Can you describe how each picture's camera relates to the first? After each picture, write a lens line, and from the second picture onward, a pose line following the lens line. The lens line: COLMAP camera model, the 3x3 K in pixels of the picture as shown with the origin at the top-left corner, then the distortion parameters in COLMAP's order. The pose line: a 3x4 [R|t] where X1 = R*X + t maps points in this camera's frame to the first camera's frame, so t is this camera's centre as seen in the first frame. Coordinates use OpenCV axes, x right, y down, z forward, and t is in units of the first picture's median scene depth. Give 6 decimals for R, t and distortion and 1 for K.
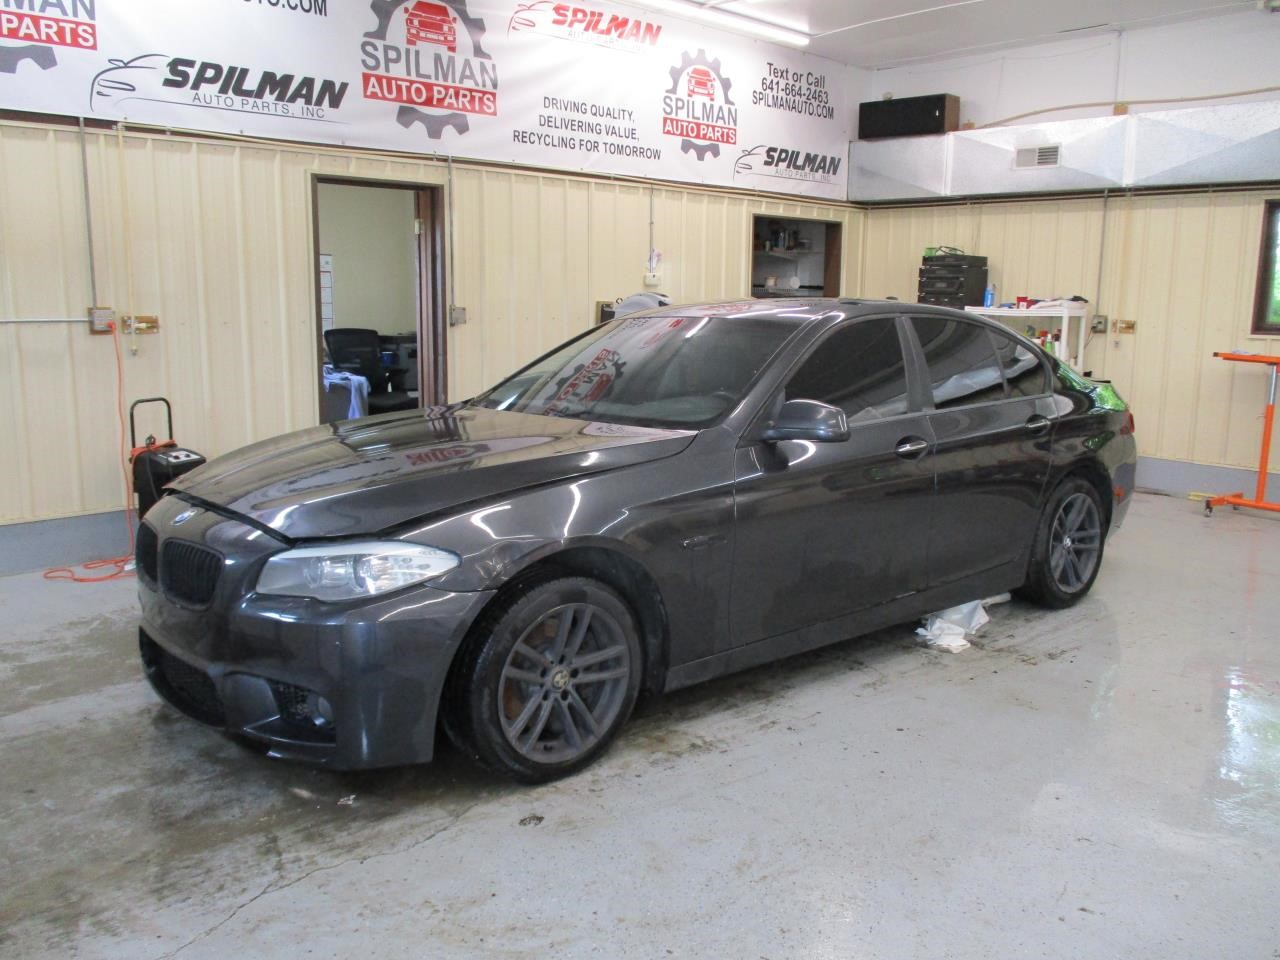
lens RADIAL K [[1058.0, 0, 640.0], [0, 1058.0, 478.1], [0, 0, 1]] dist [-0.036111, 0.013610]
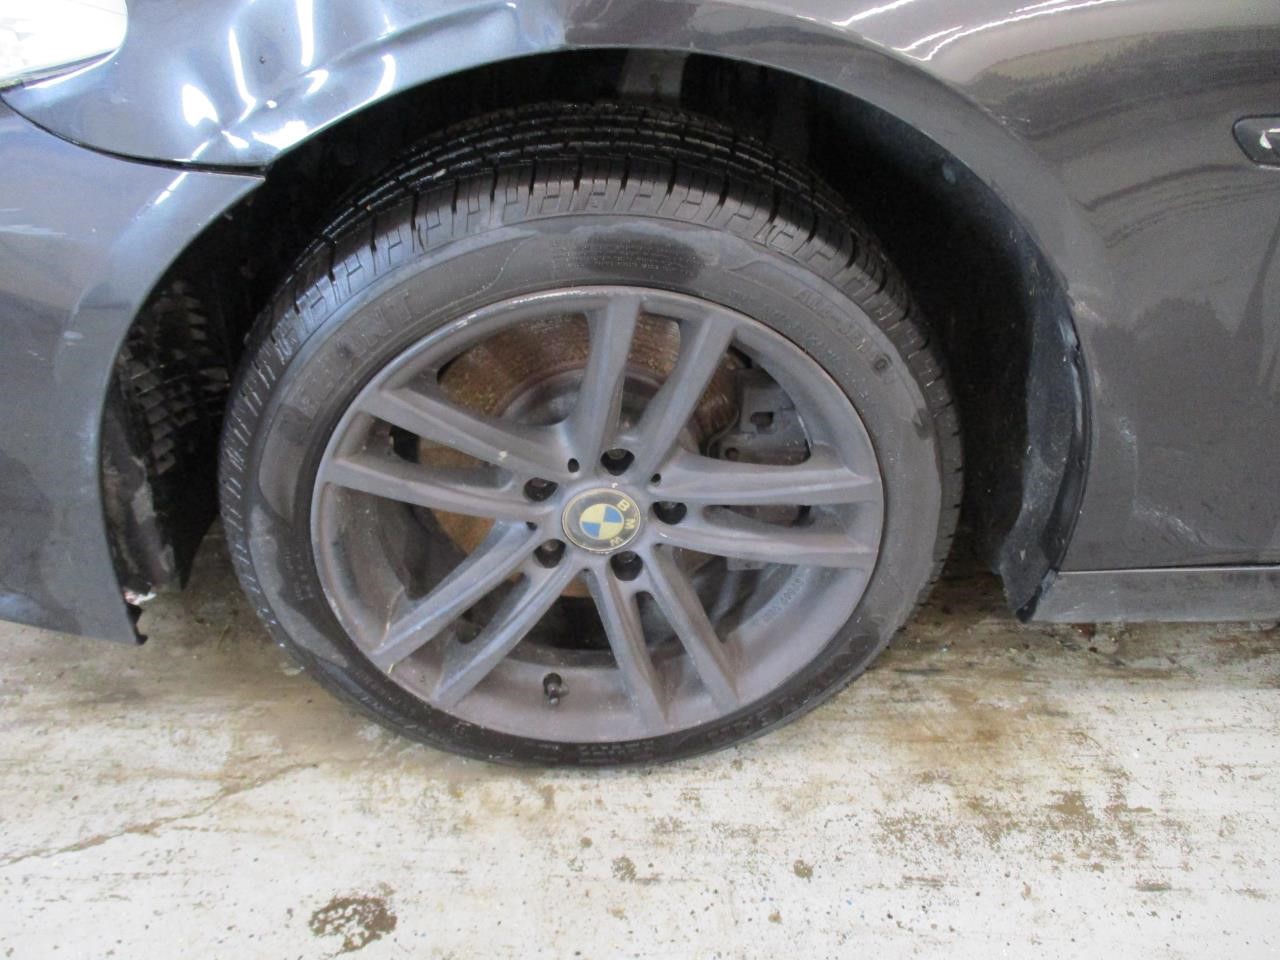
lens RADIAL K [[1058.0, 0, 637.8], [0, 1058.0, 479.4], [0, 0, 1]] dist [-0.036111, 0.013610]
pose [[0.800774, 0.350101, -0.485995, 0.070160], [-0.107428, 0.882180, 0.458496, 0.044233], [0.589254, -0.314942, 0.744037, 0.784114]]
